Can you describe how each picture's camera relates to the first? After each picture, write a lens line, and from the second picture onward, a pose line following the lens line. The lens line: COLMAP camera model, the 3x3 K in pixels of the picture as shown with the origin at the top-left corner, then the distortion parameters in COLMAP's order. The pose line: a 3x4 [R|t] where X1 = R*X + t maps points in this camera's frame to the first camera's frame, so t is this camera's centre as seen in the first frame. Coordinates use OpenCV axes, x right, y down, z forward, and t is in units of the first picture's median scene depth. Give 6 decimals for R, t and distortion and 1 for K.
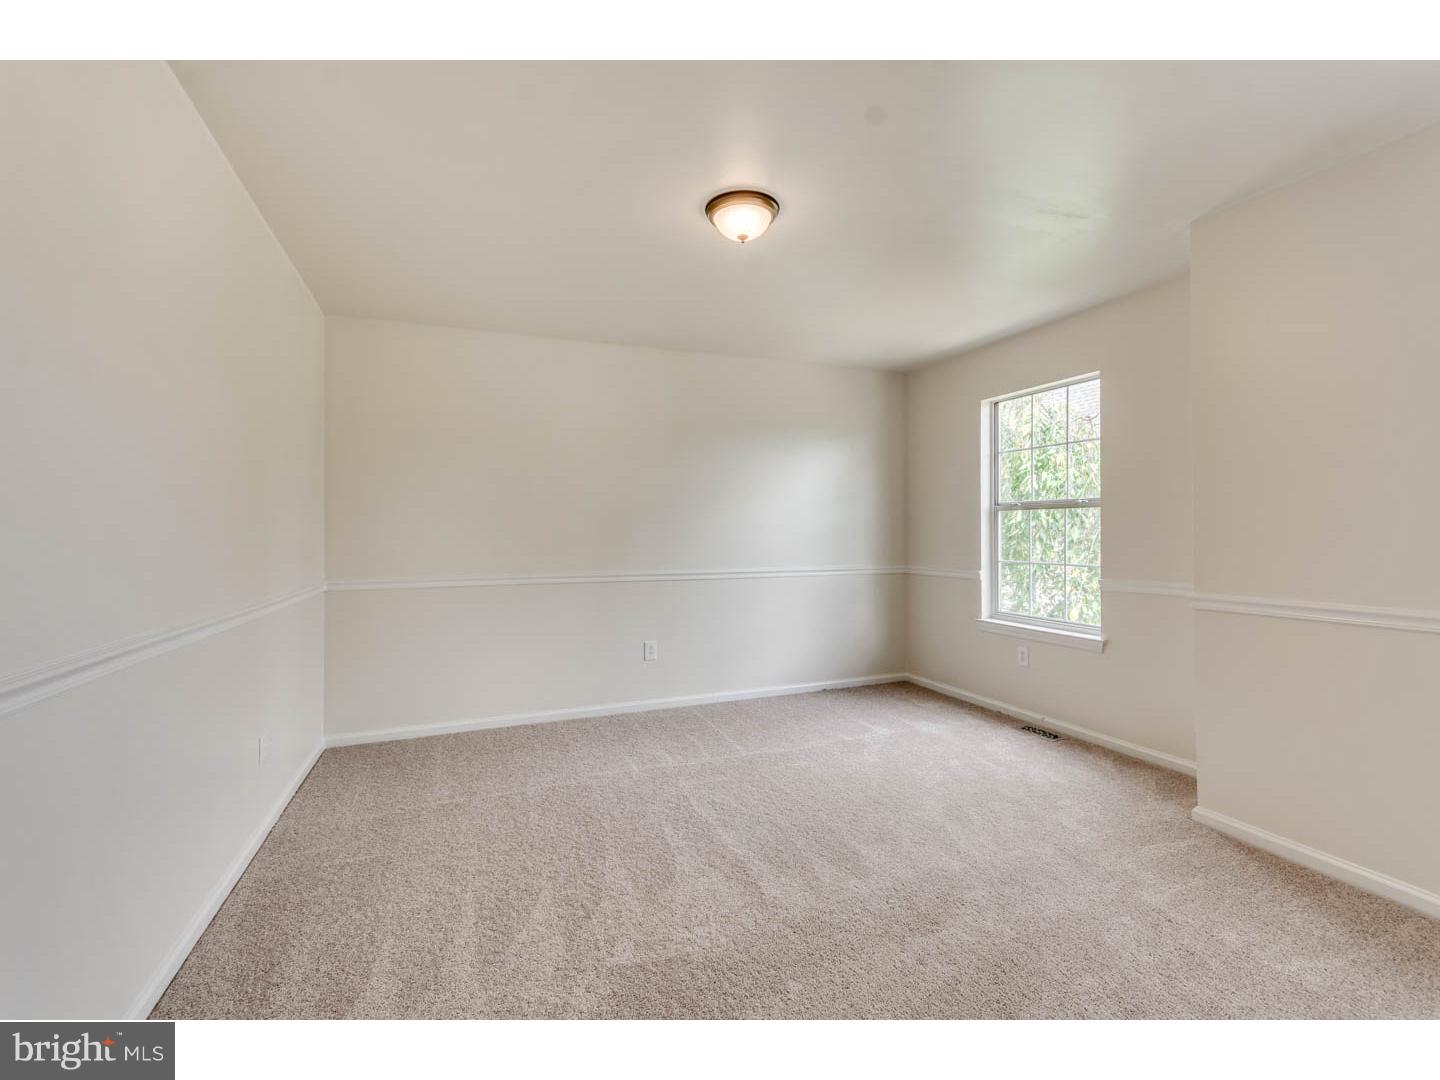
lens RADIAL K [[643.5, 0, 727.1], [0, 643.5, 540.1], [0, 0, 1]] dist [-0.001193, 0.010809]
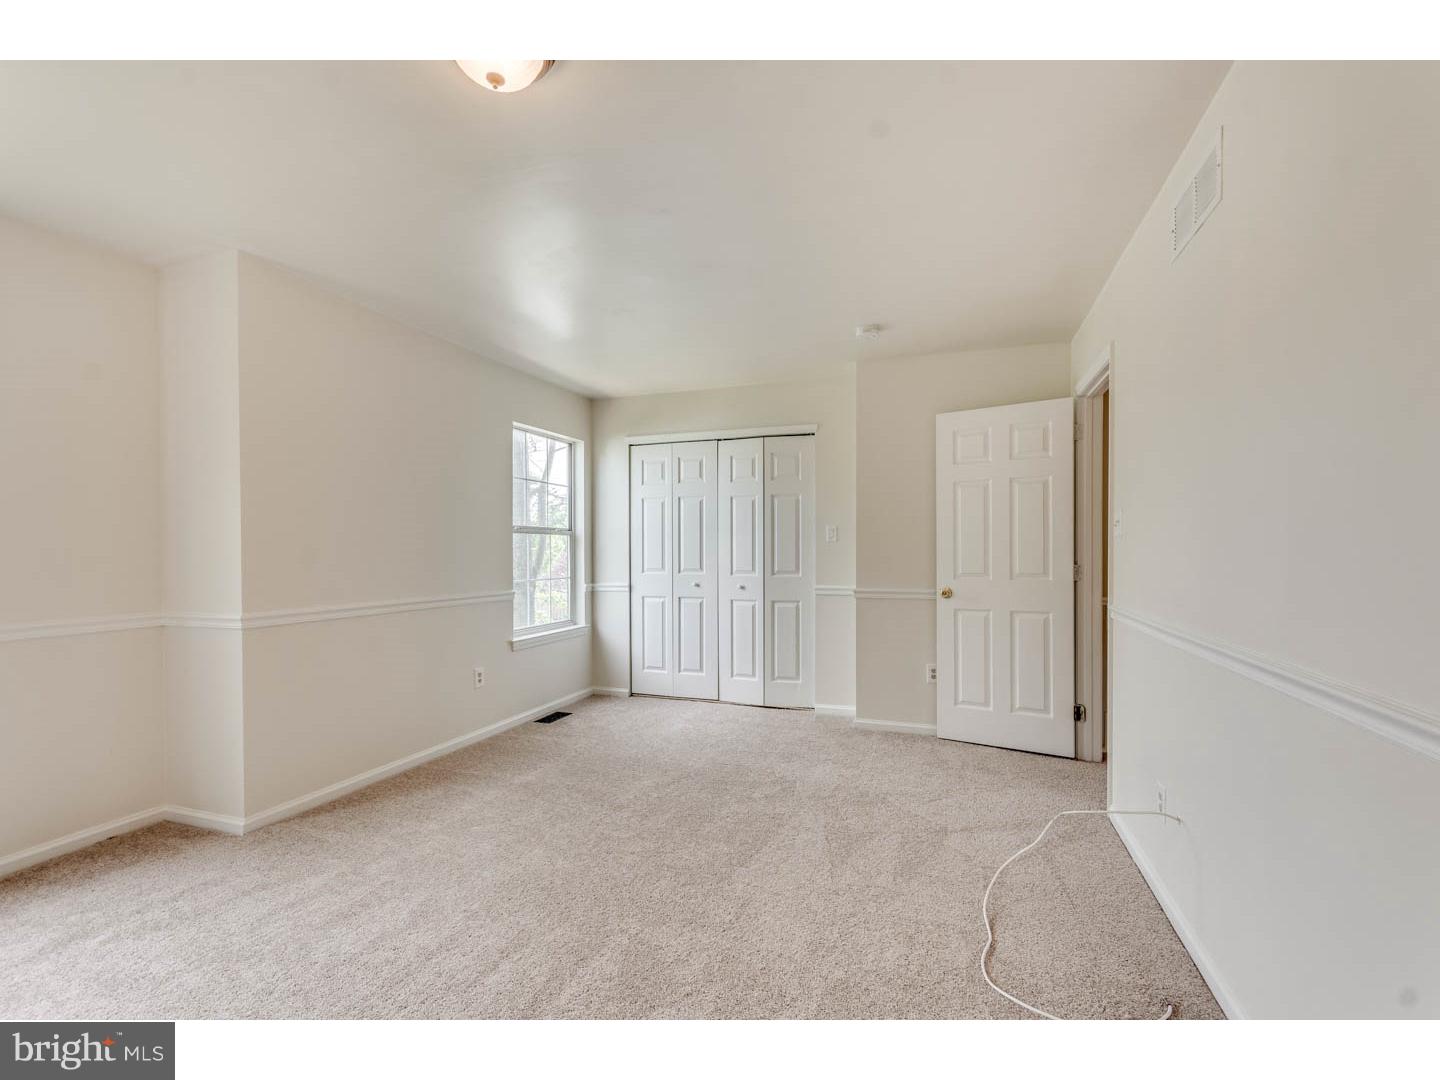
lens RADIAL K [[643.5, 0, 727.1], [0, 643.5, 540.1], [0, 0, 1]] dist [-0.001193, 0.010809]
pose [[-0.744593, 0.008355, 0.667467, -0.609178], [0.011596, 0.999933, 0.000419, -0.023808], [-0.667418, 0.008052, -0.744640, 1.444036]]
